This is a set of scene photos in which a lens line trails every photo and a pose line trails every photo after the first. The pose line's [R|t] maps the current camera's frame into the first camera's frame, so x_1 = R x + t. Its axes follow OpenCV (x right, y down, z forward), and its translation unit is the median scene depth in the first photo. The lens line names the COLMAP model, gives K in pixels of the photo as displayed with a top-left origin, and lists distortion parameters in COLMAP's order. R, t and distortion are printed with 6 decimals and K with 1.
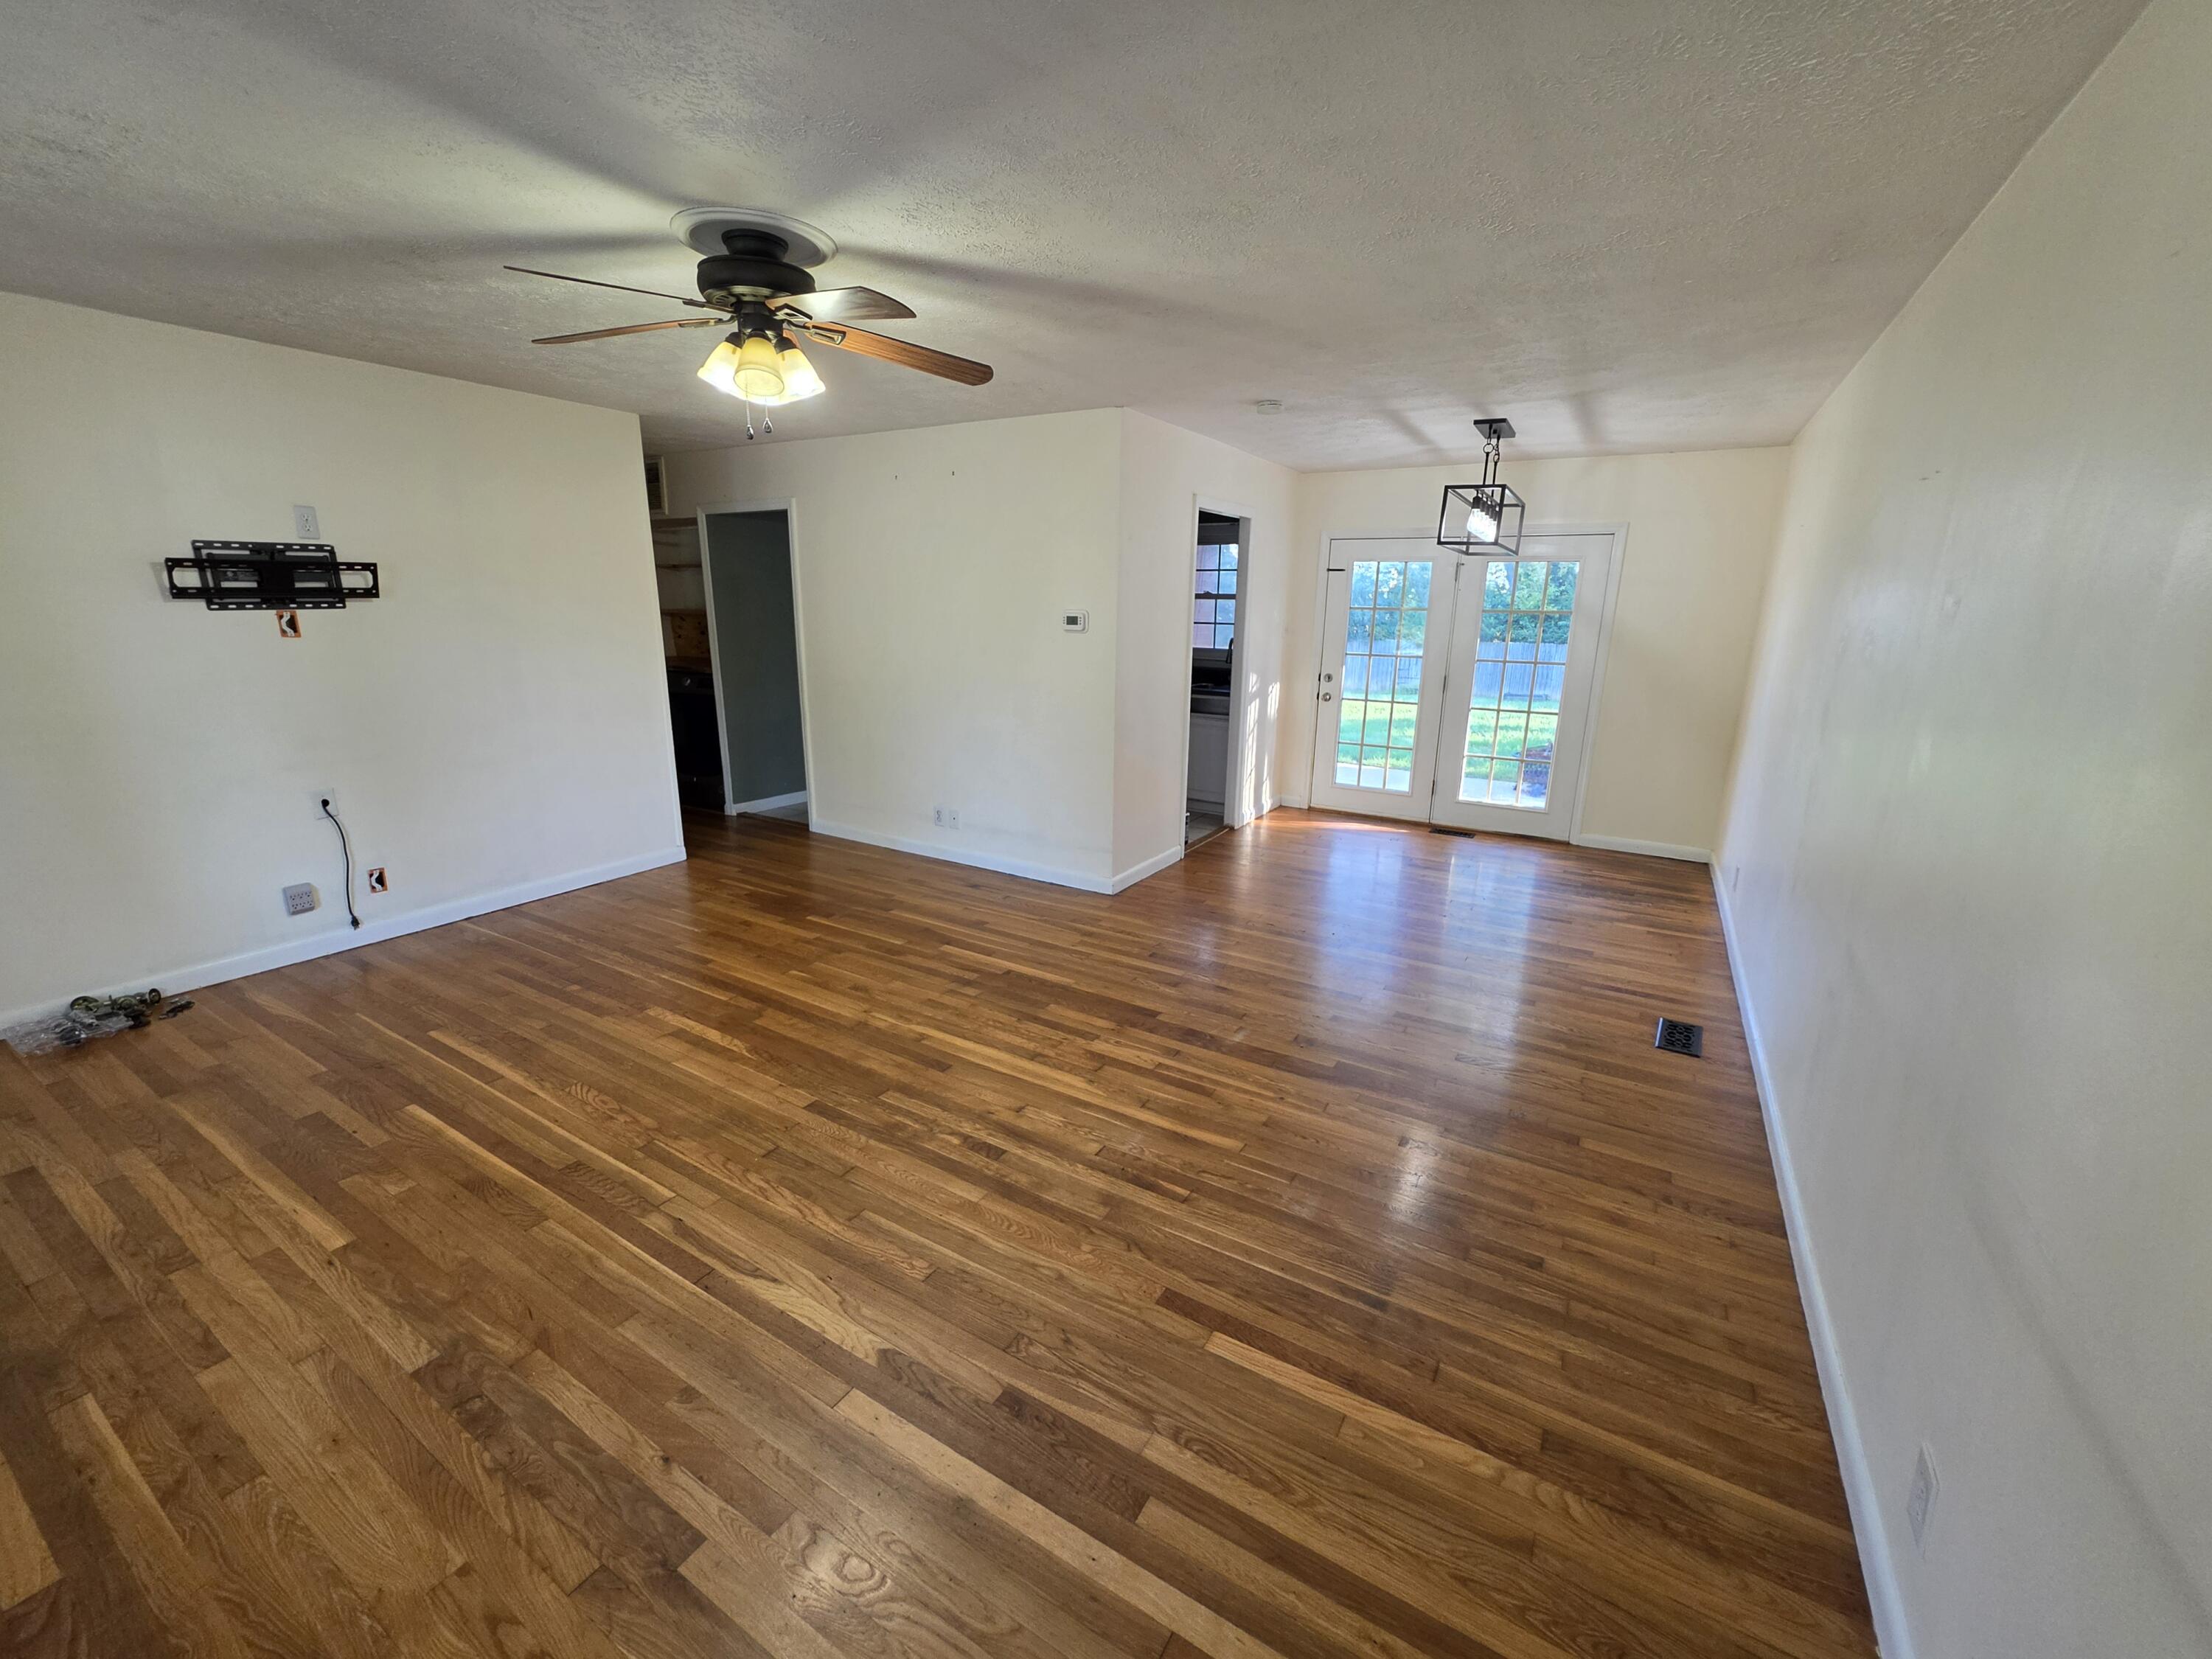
lens RADIAL K [[886.5, 0, 1090.6], [0, 886.5, 826.1], [0, 0, 1]] dist [-0.001516, 0.001390]
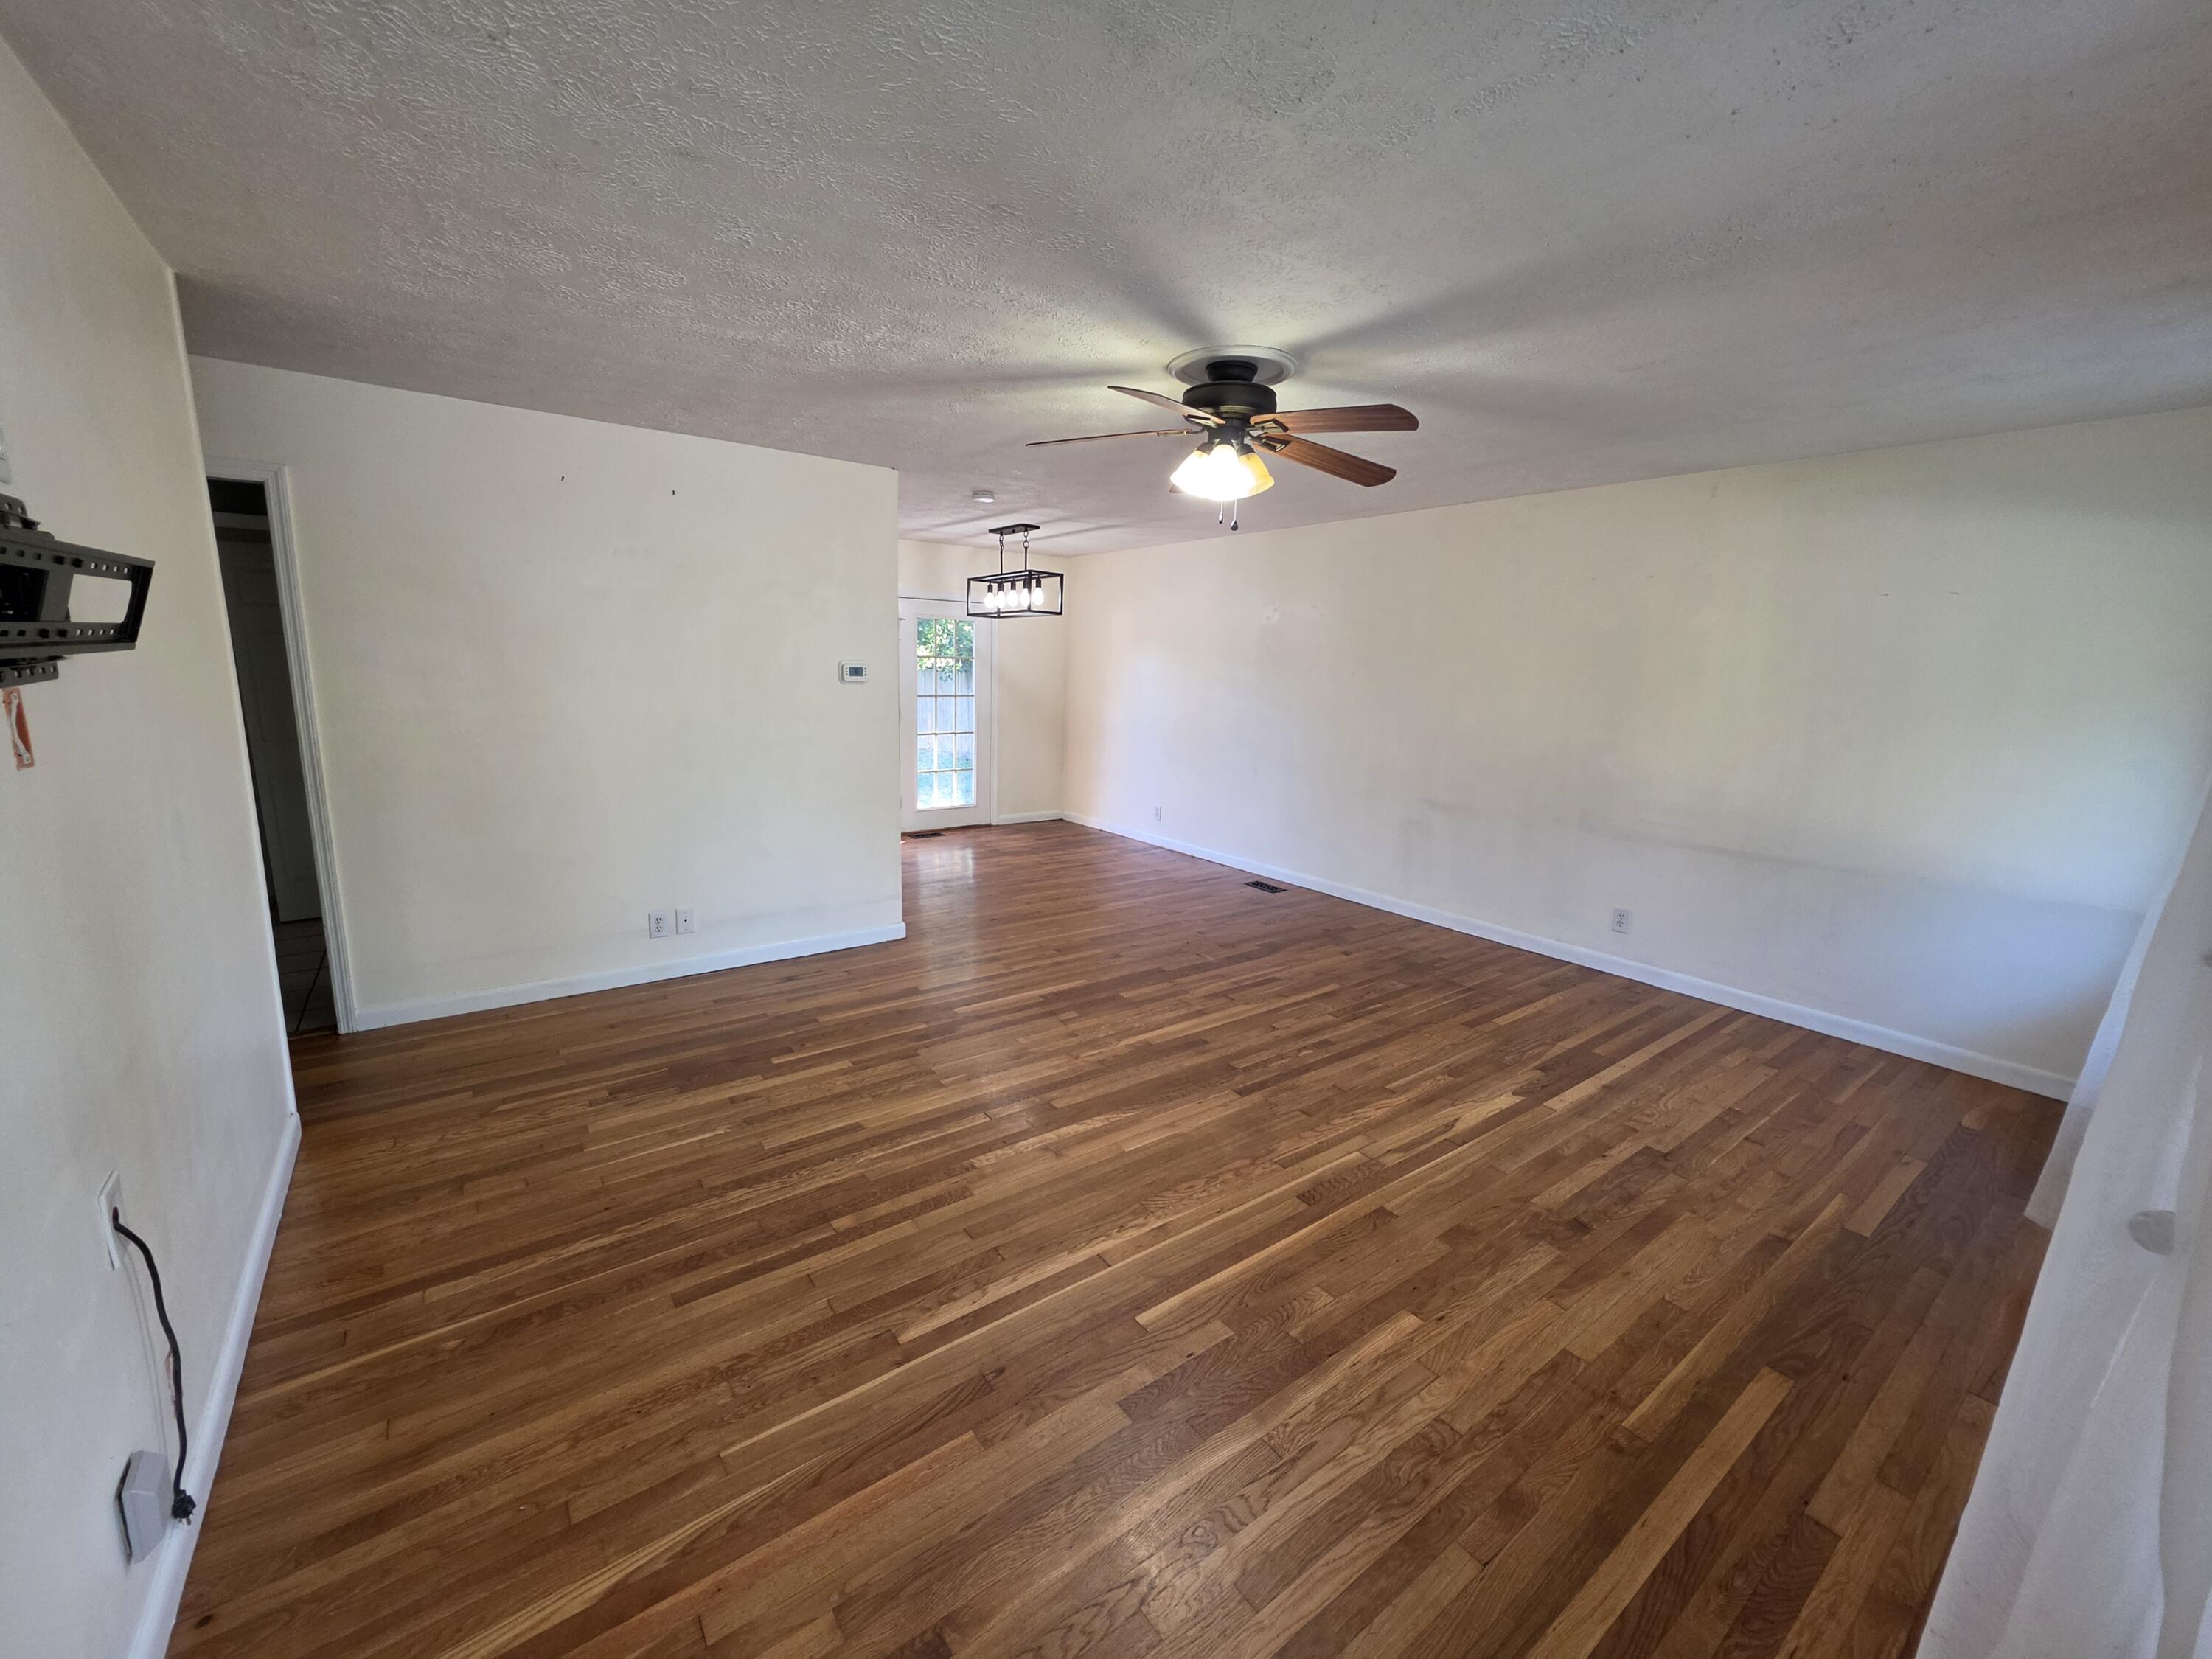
lens RADIAL K [[886.5, 0, 1088.2], [0, 886.5, 834.7], [0, 0, 1]] dist [-0.001516, 0.001390]
pose [[0.381093, -0.184224, 0.905996, -1.307585], [0.205786, 0.972266, 0.111138, -0.175999], [-0.901343, 0.144088, 0.408435, 0.618094]]
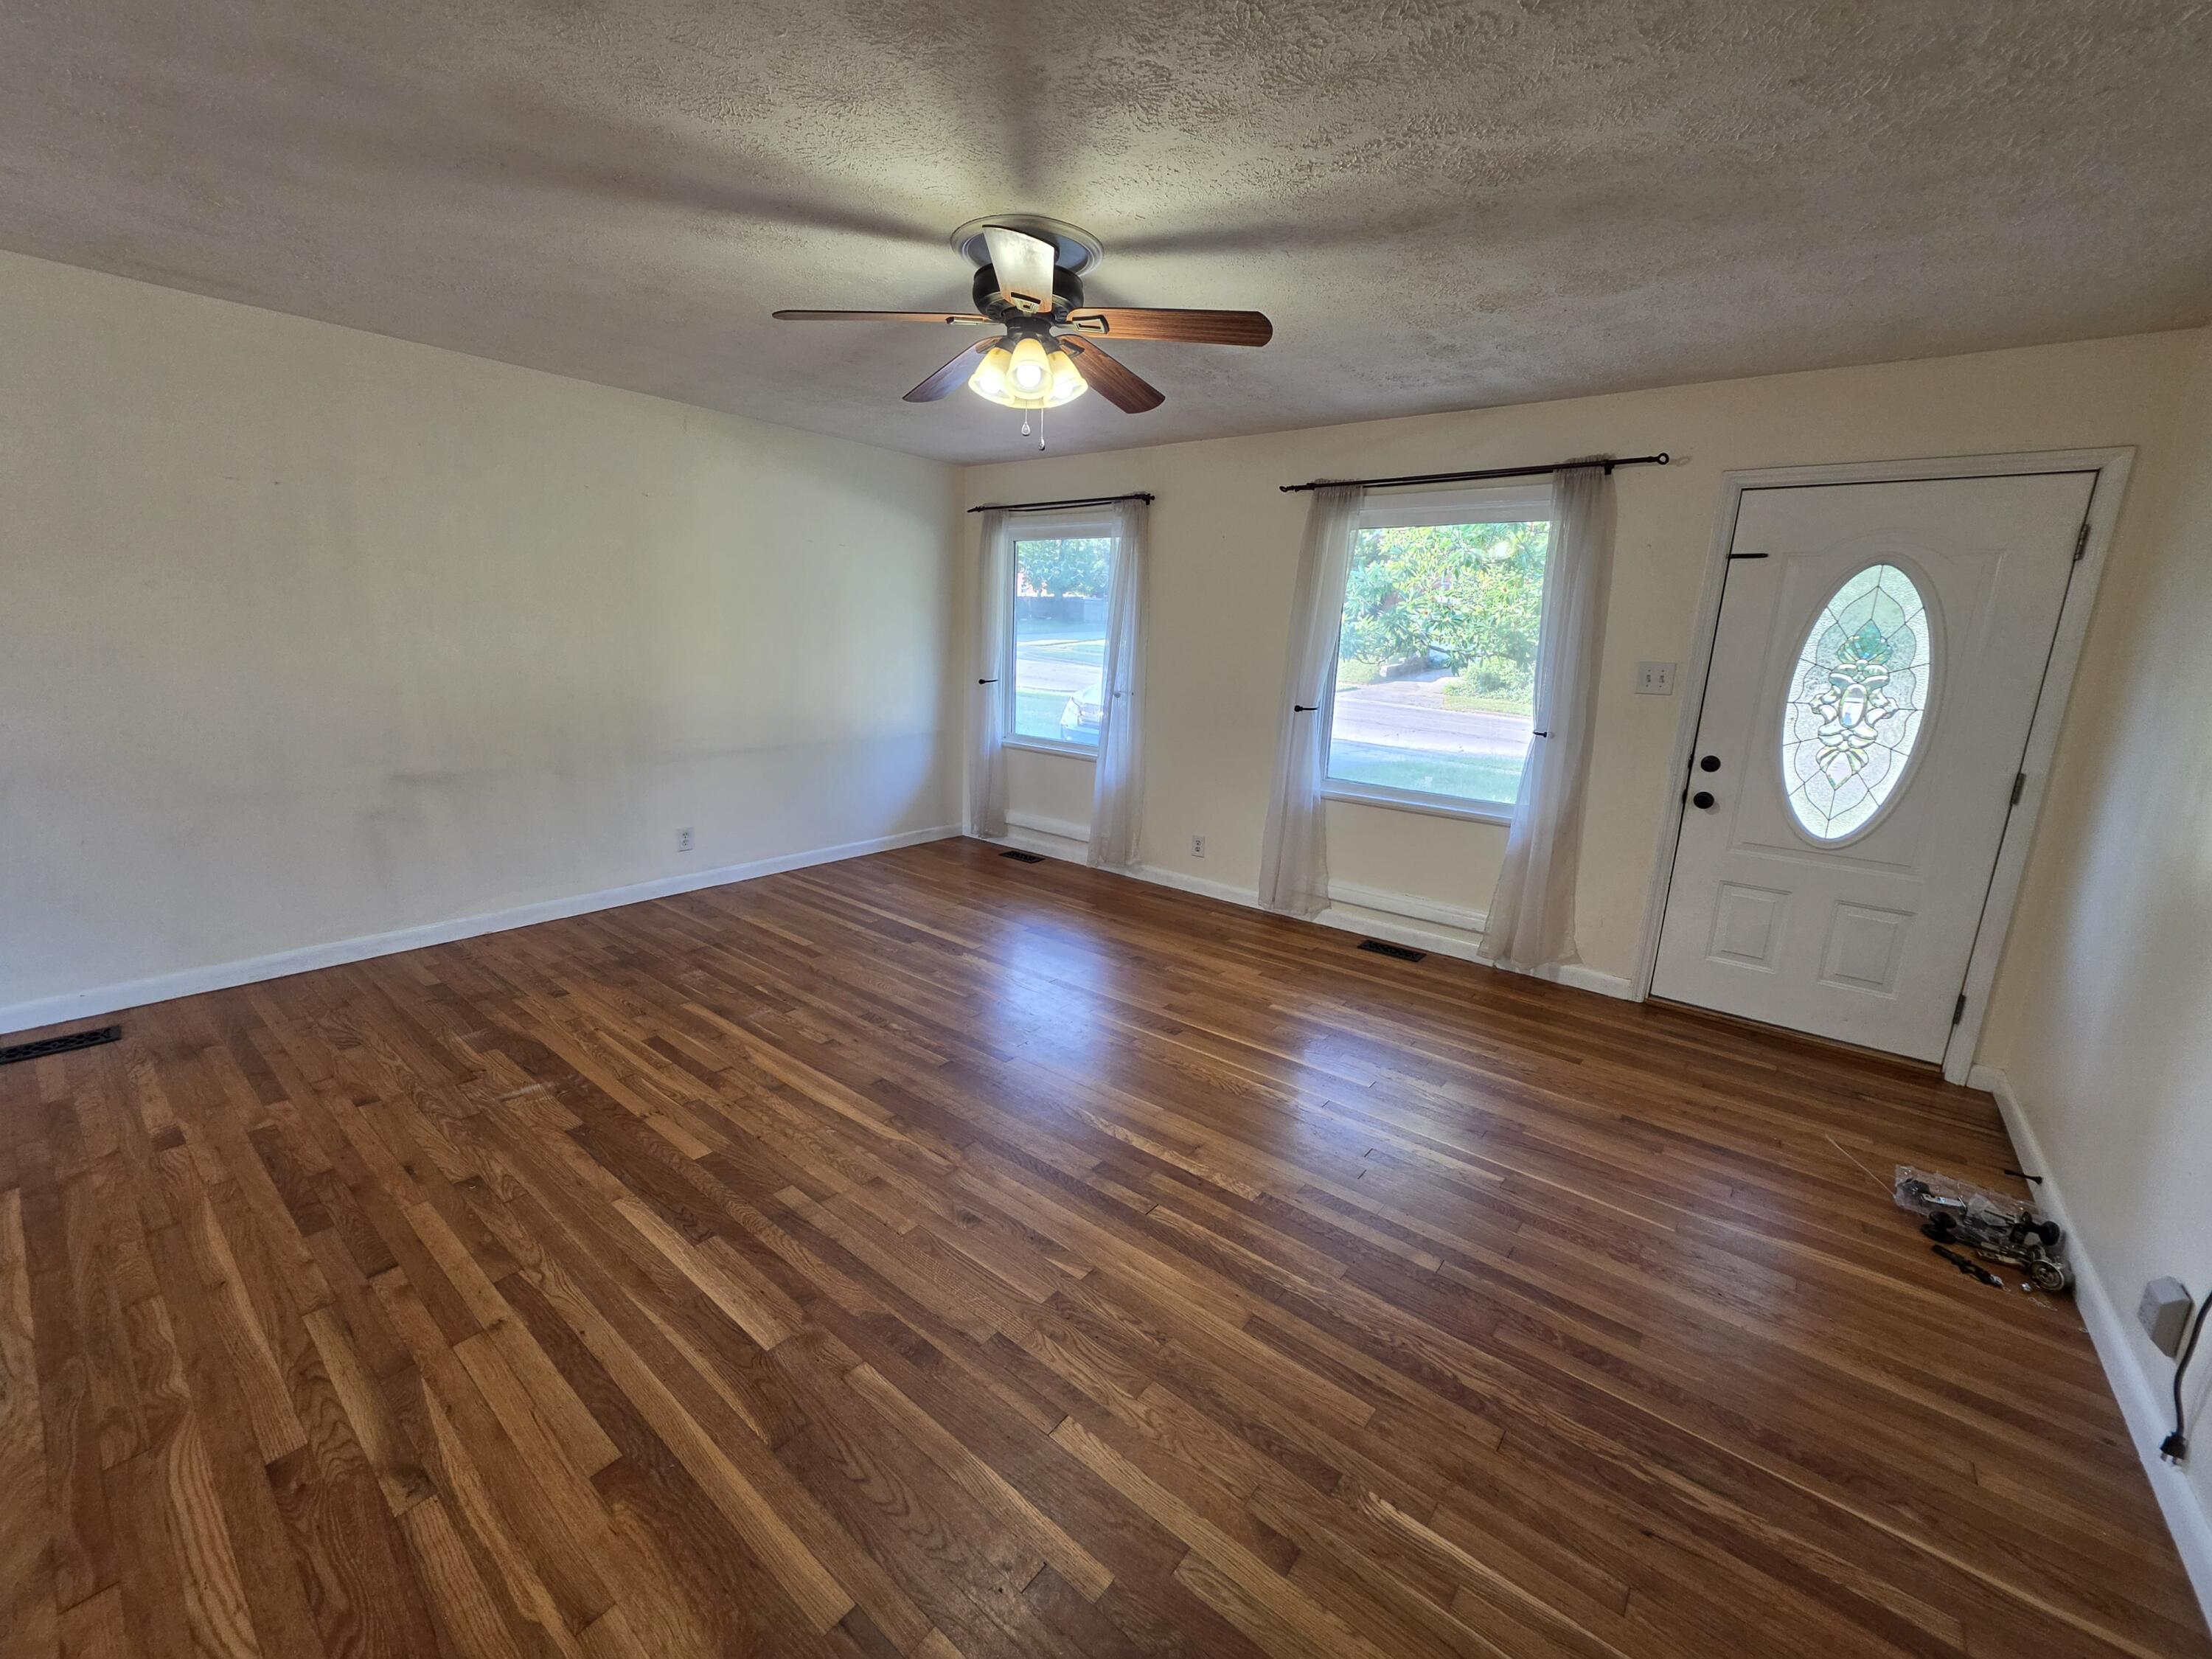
lens RADIAL K [[886.5, 0, 1104.1], [0, 886.5, 826.5], [0, 0, 1]] dist [-0.001516, 0.001390]
pose [[-0.991907, -0.076726, 0.101165, -0.493159], [-0.023100, 0.892520, 0.450416, -0.422324], [-0.124851, 0.444434, -0.887069, 1.738499]]
